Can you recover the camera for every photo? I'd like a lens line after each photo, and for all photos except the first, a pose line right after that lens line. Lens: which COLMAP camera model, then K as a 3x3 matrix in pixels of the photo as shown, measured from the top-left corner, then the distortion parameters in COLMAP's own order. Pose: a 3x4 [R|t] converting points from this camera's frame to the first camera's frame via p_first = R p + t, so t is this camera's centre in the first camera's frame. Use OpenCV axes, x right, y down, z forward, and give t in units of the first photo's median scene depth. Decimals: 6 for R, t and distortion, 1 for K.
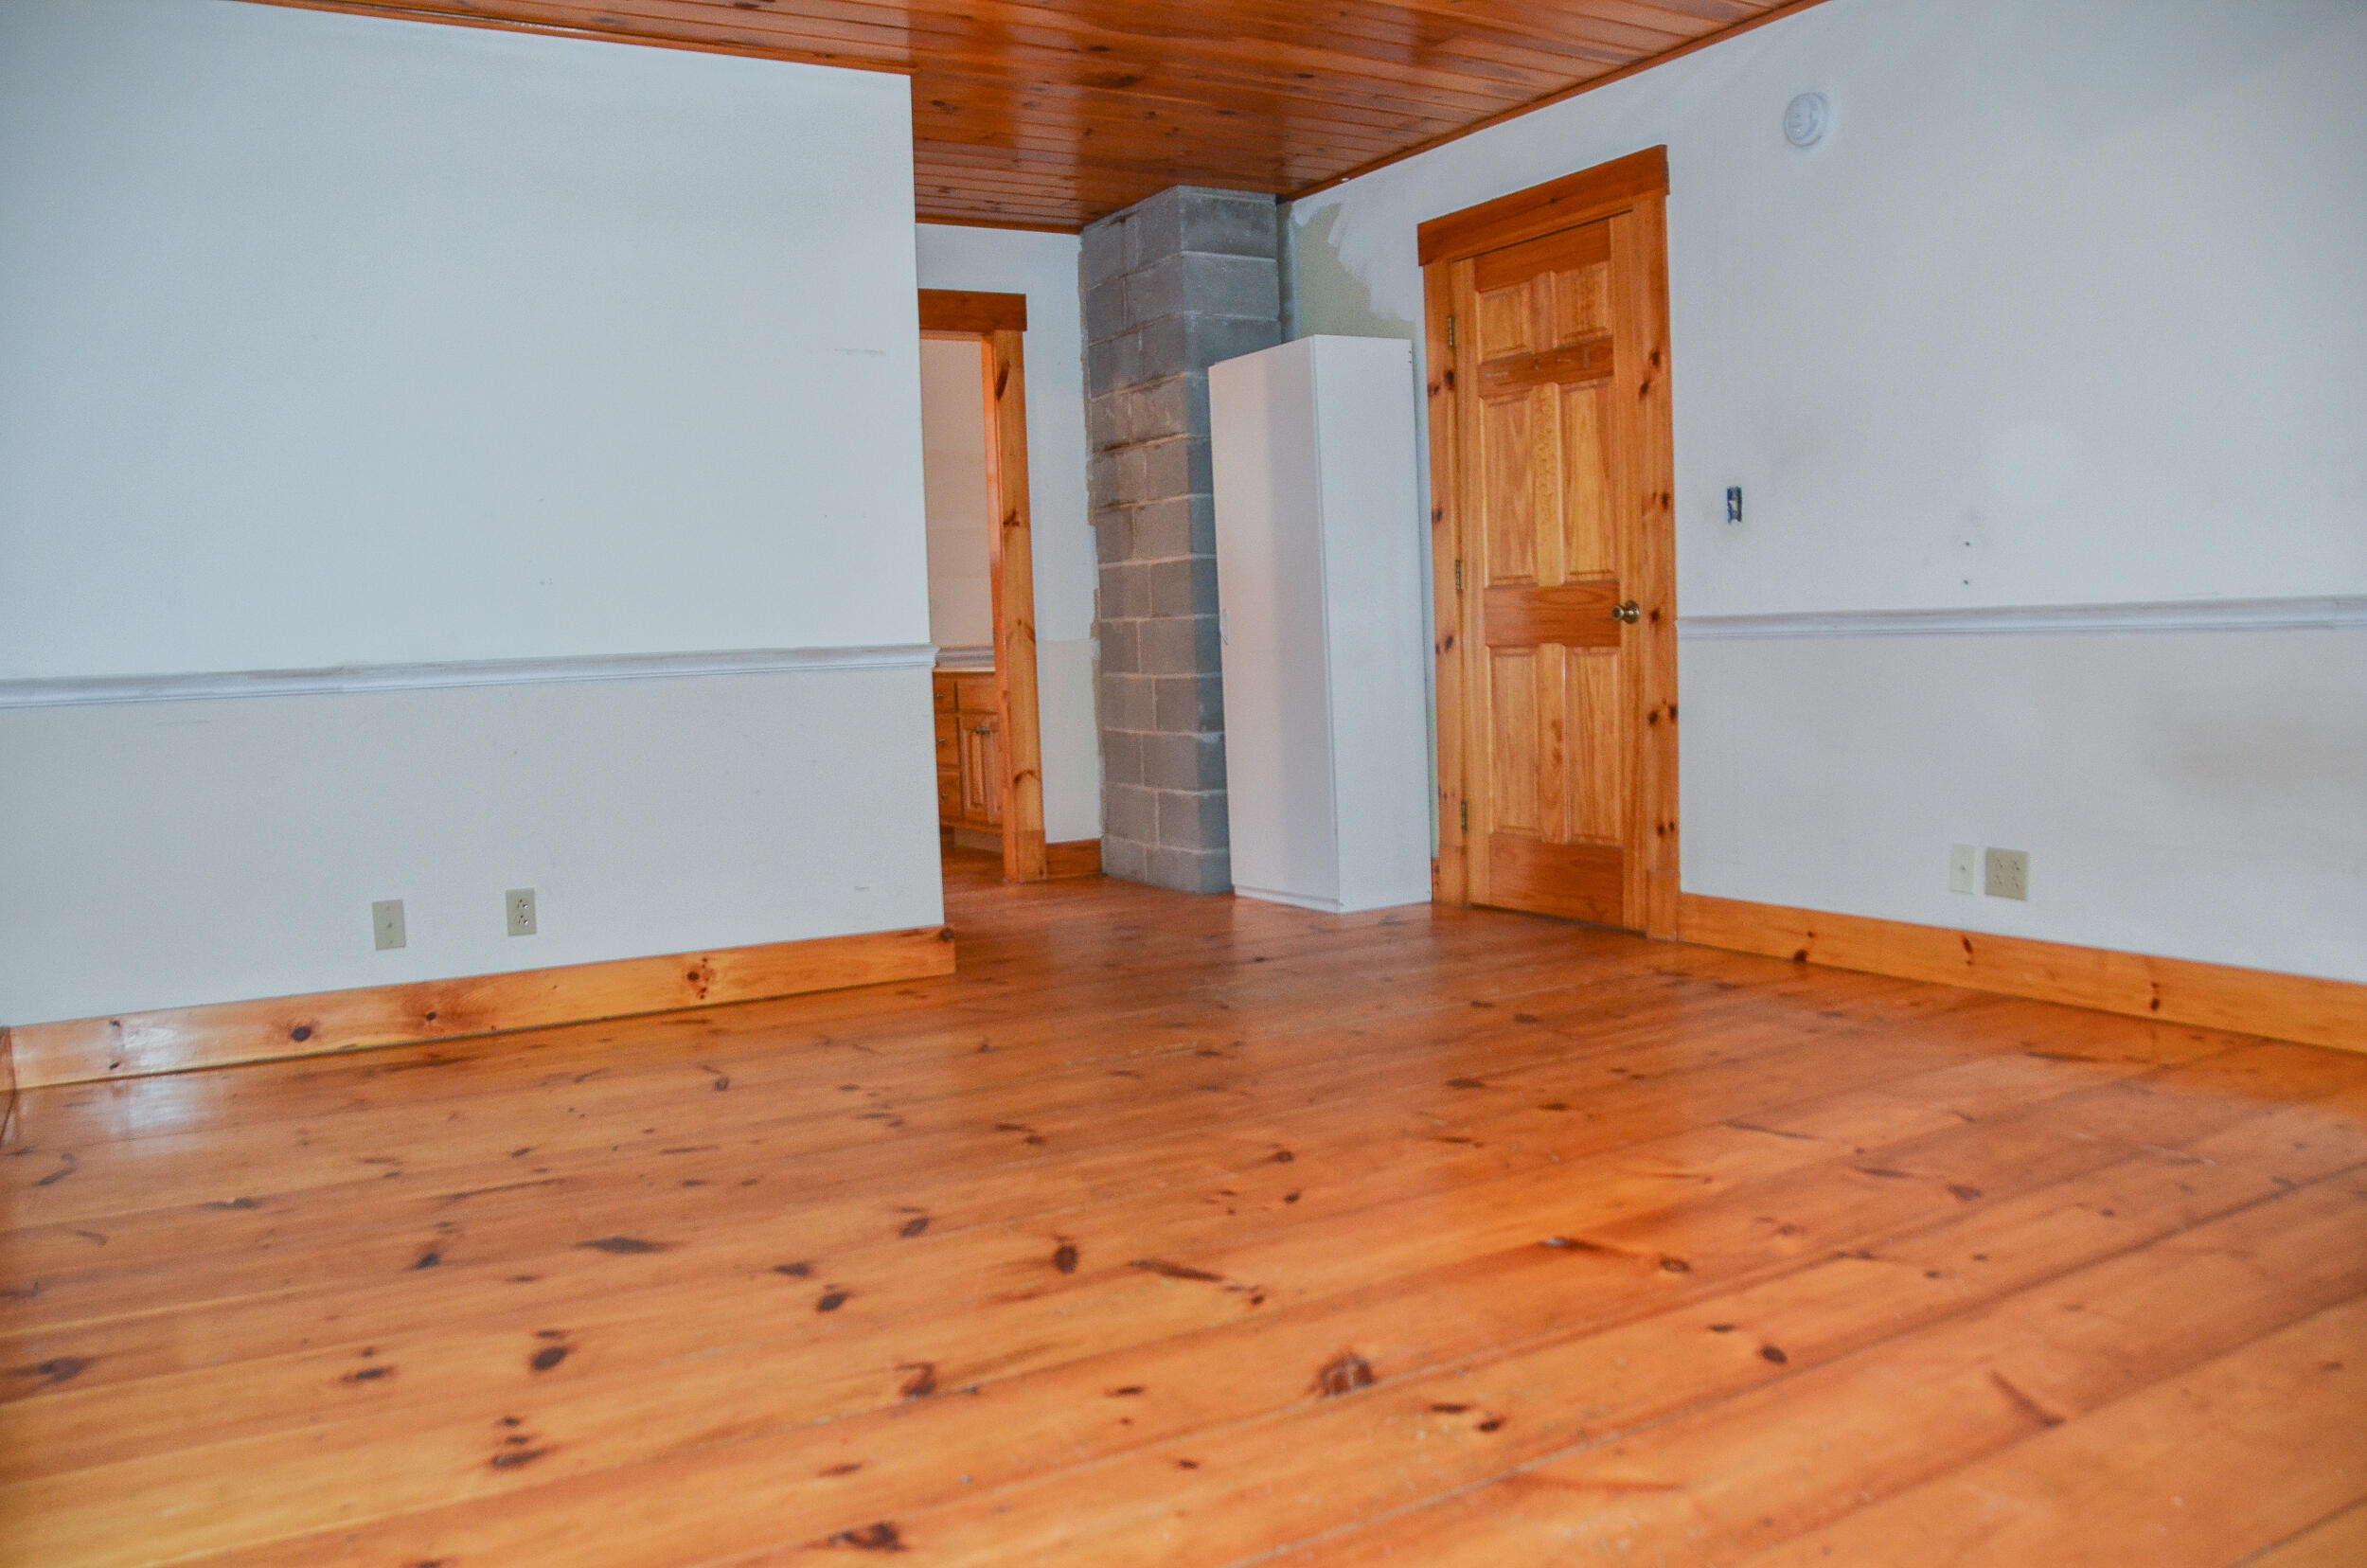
lens RADIAL K [[1839.2, 0, 1162.3], [0, 1839.2, 822.1], [0, 0, 1]] dist [-0.161531, 0.118378]
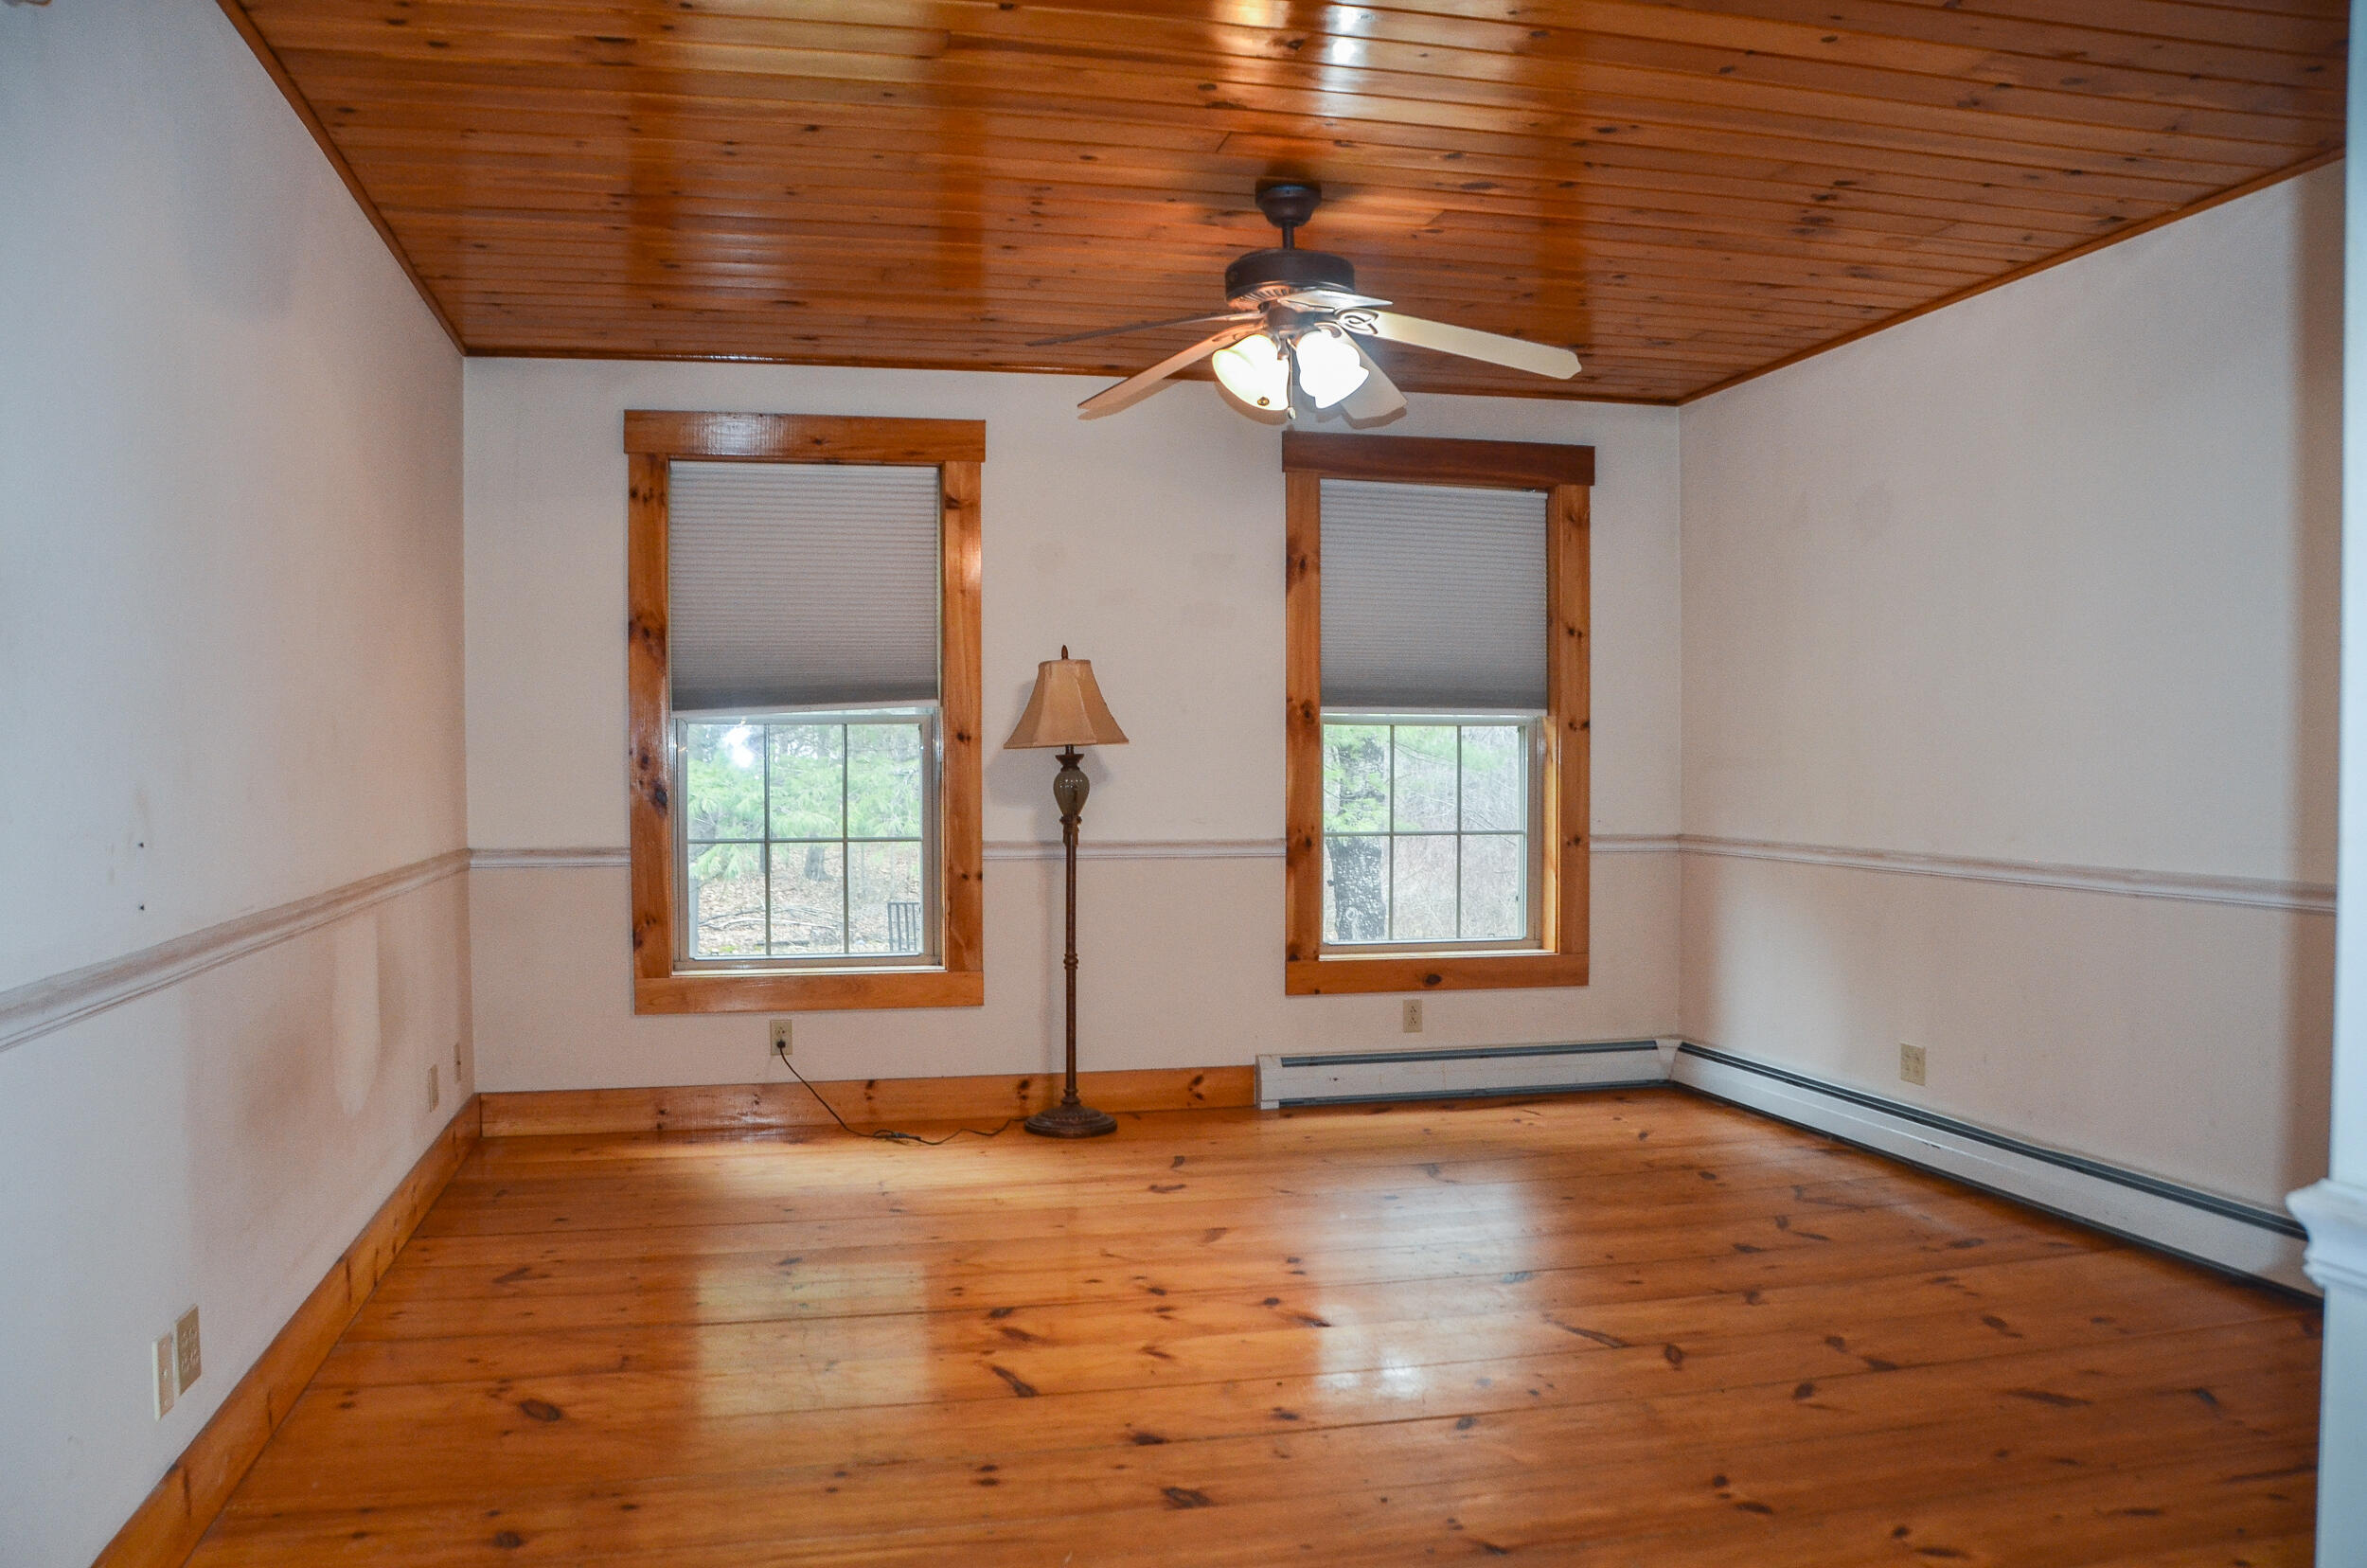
lens RADIAL K [[1883.6, 0, 1193.4], [0, 1883.6, 793.8], [0, 0, 1]] dist [-0.168929, 0.115752]
pose [[-0.961851, 0.029434, 0.271987, -0.081464], [0.060304, 0.992552, 0.105845, -0.297995], [-0.266846, 0.118209, -0.956462, 2.062366]]
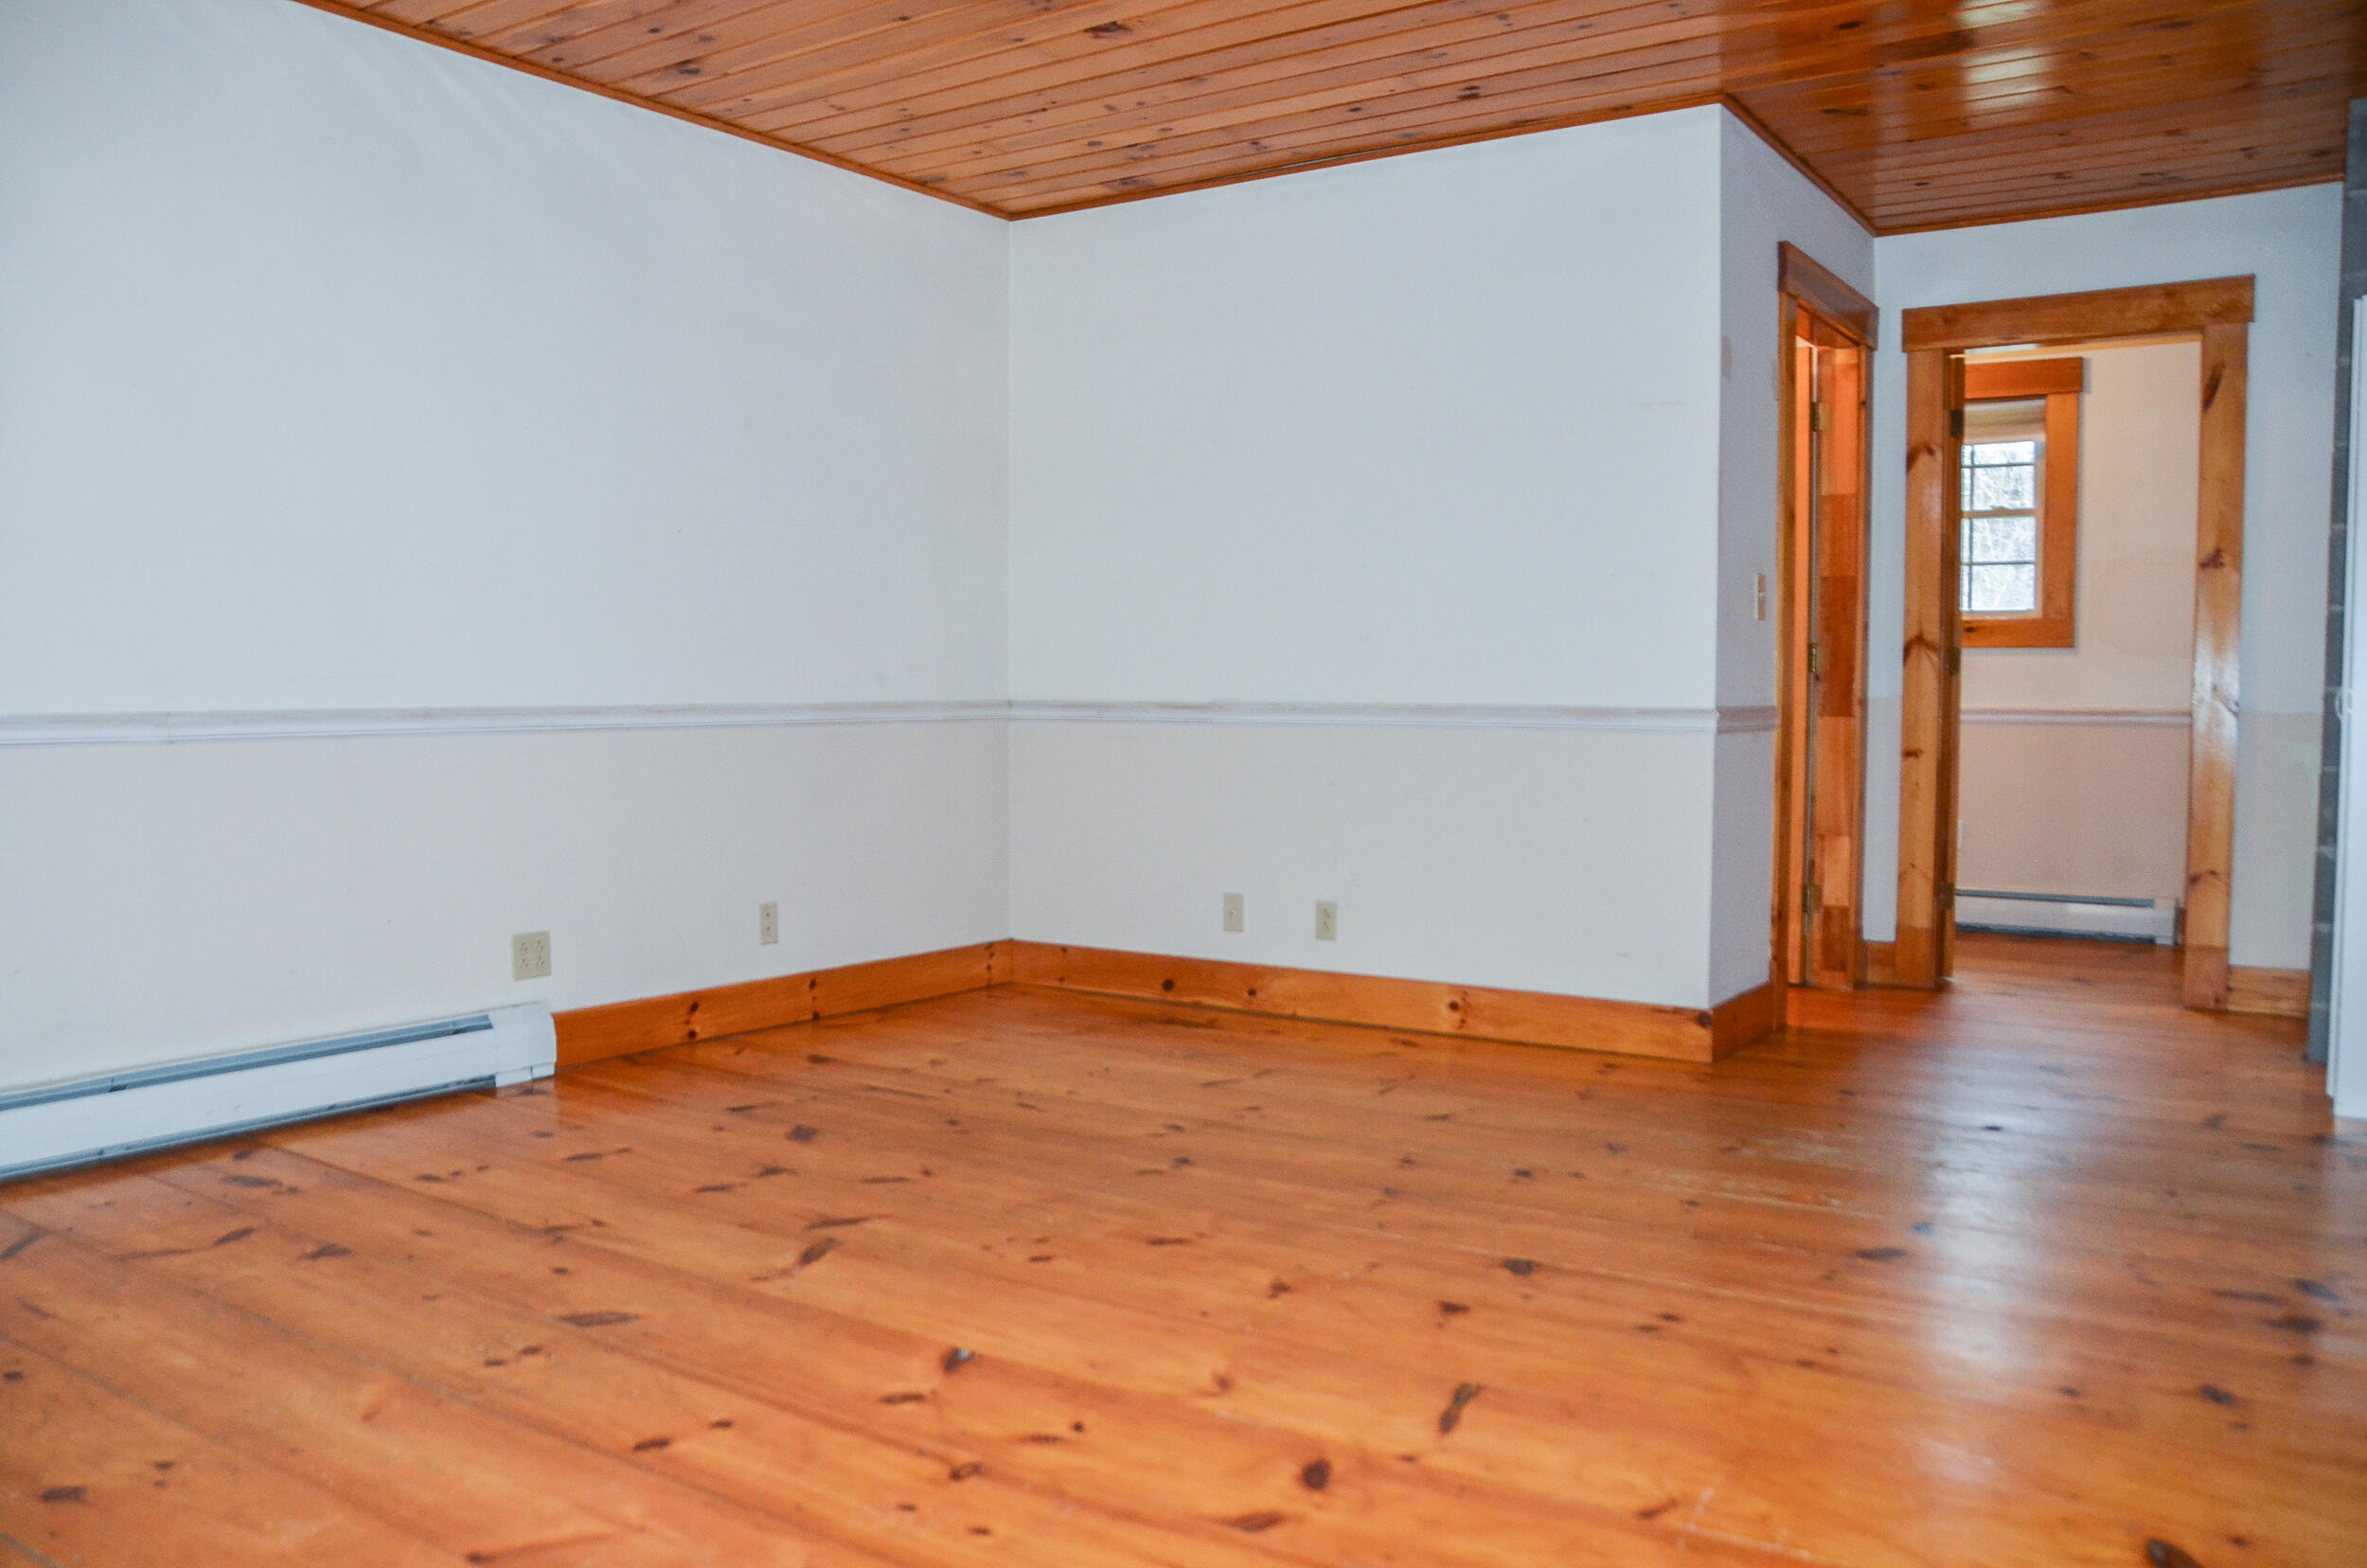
lens RADIAL K [[1839.2, 0, 1162.3], [0, 1839.2, 822.1], [0, 0, 1]] dist [-0.161531, 0.118378]
pose [[0.430518, 0.097346, -0.897317, 0.966451], [-0.105012, 0.992817, 0.057323, -0.103674], [0.896452, 0.069551, 0.437648, 0.565858]]
